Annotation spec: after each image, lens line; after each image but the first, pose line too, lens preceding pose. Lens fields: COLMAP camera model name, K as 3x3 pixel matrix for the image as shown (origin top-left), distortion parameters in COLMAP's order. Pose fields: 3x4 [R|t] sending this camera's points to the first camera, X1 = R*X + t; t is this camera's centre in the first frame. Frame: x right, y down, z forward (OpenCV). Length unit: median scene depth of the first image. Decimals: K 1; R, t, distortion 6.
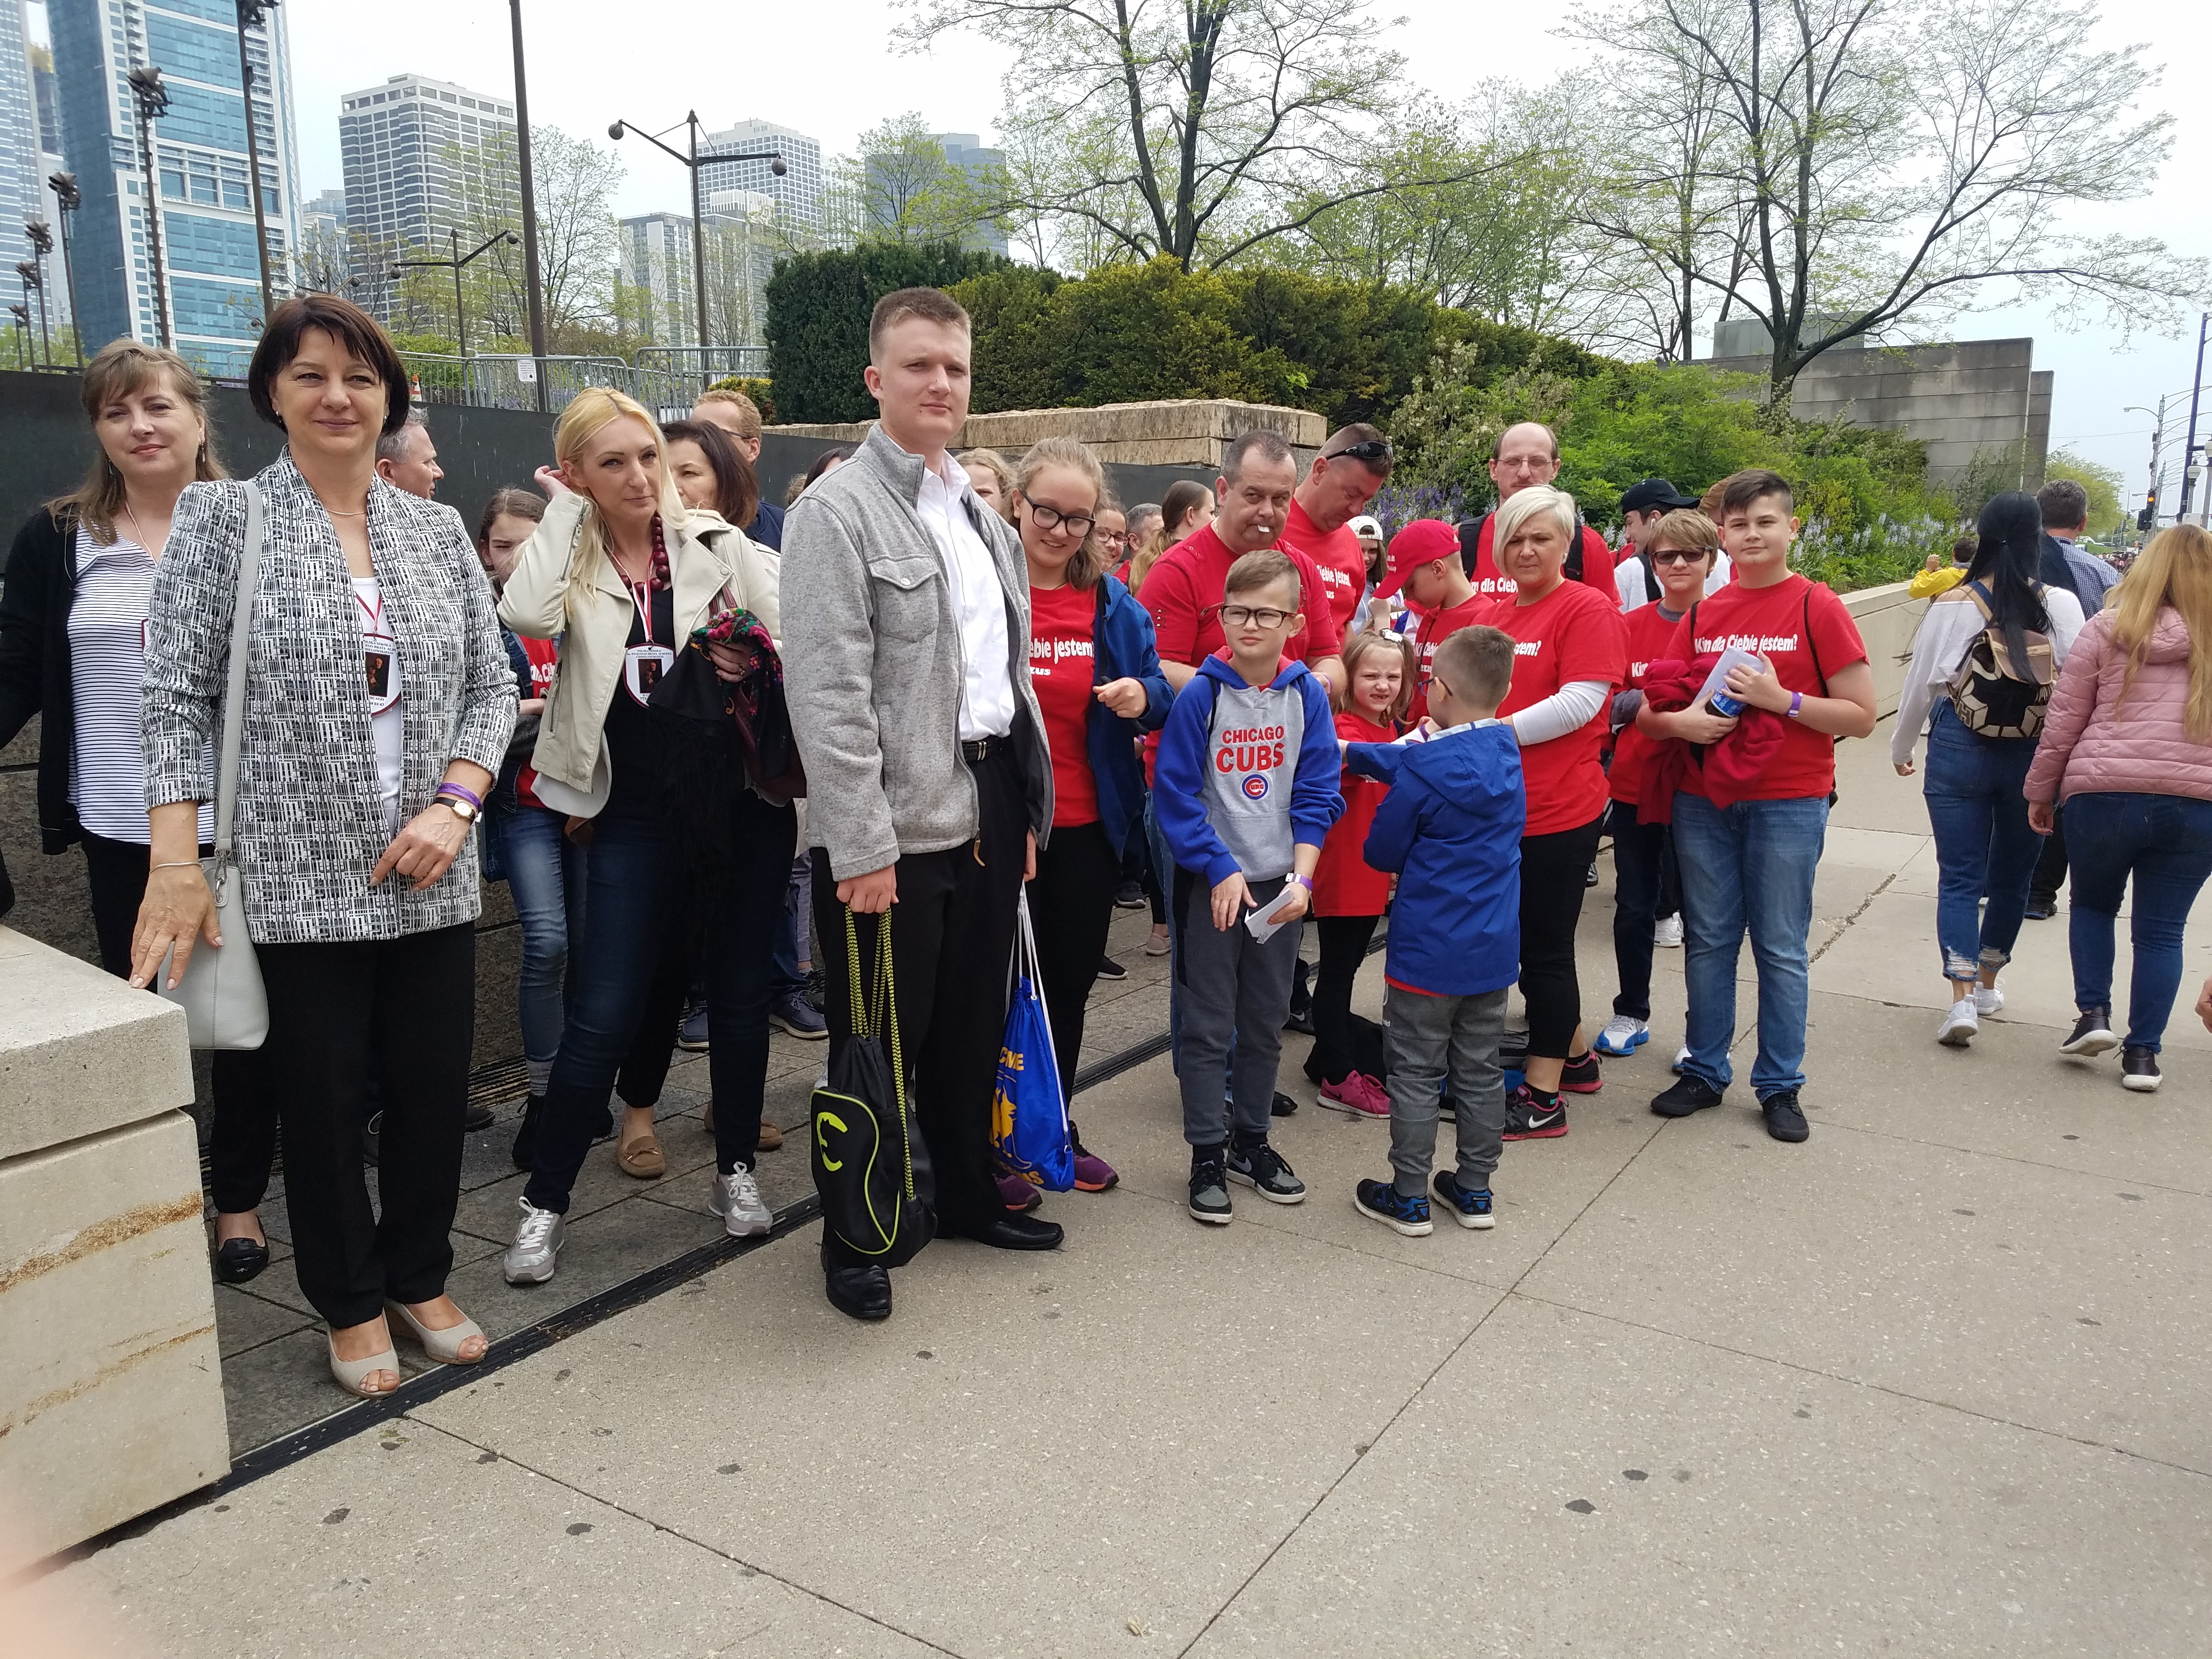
lens RADIAL K [[1663.3, 0, 1121.1], [0, 1663.3, 832.2], [0, 0, 1]] dist [0.022715, -0.049850]
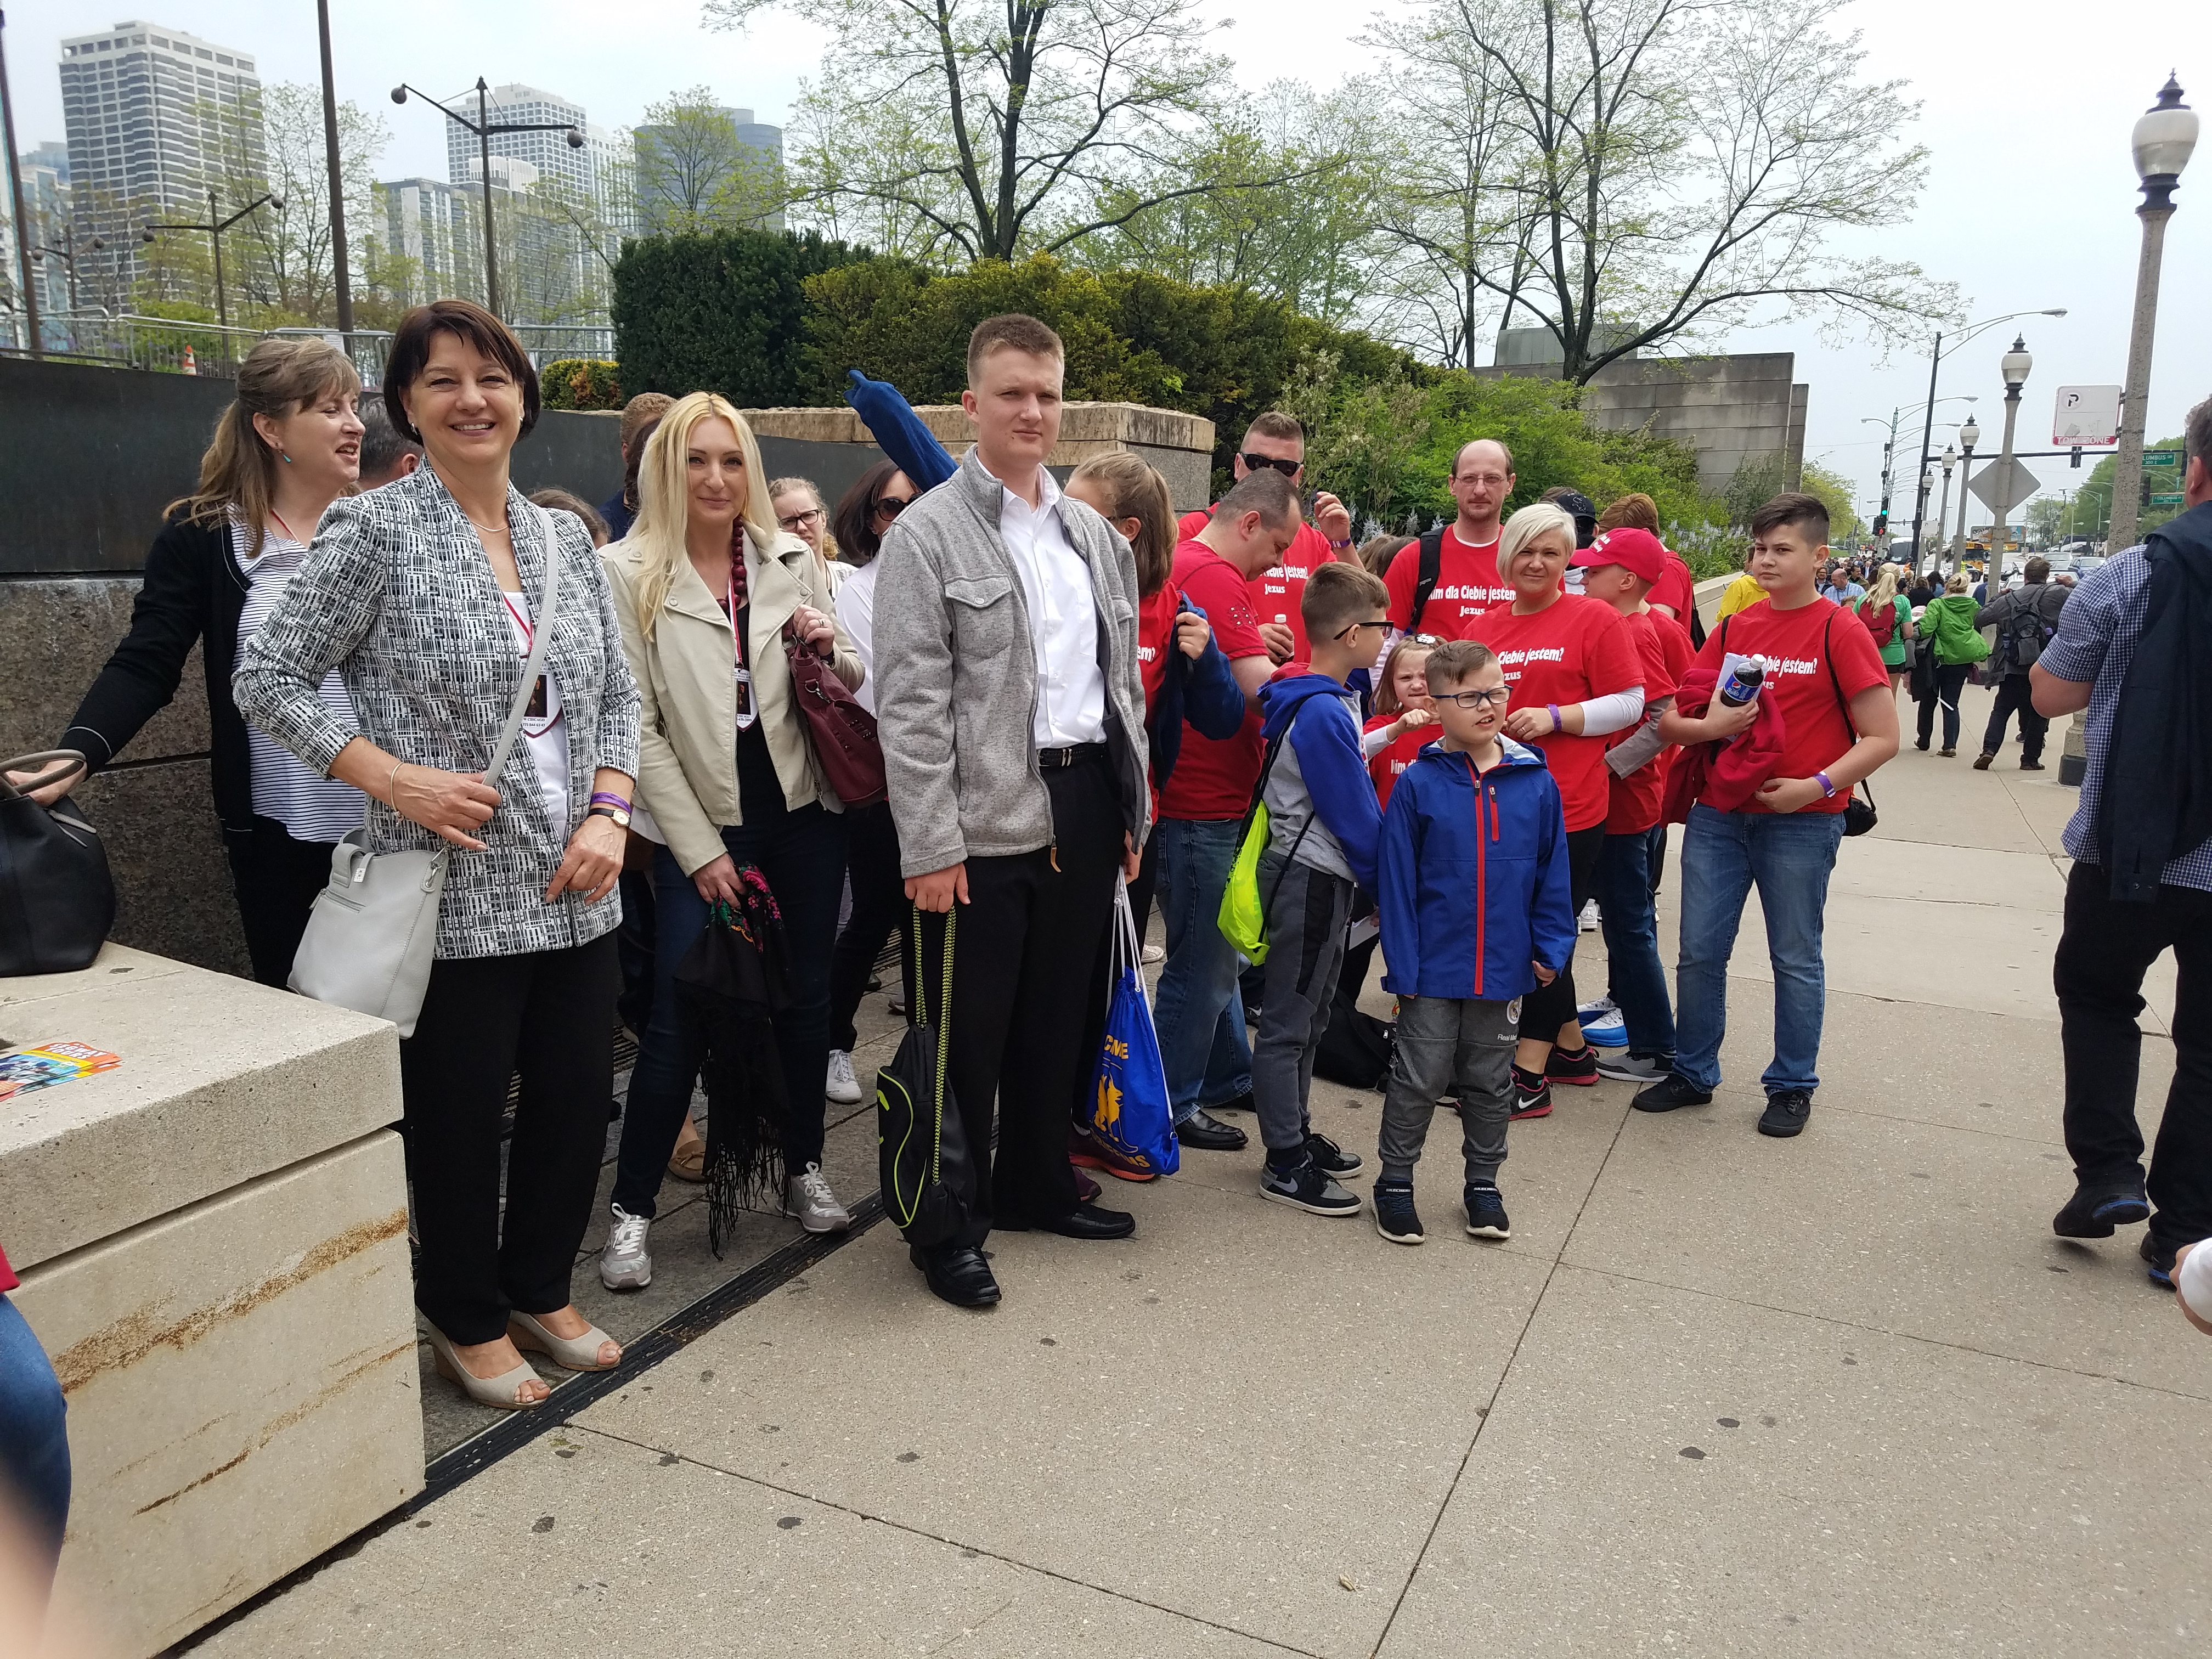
lens RADIAL K [[1663.3, 0, 1083.8], [0, 1663.3, 850.4], [0, 0, 1]] dist [0.022715, -0.049850]
pose [[0.992768, -0.006937, 0.119845, -0.186810], [0.004867, 0.999834, 0.017560, -0.009236], [-0.119947, -0.016849, 0.992637, -0.023844]]
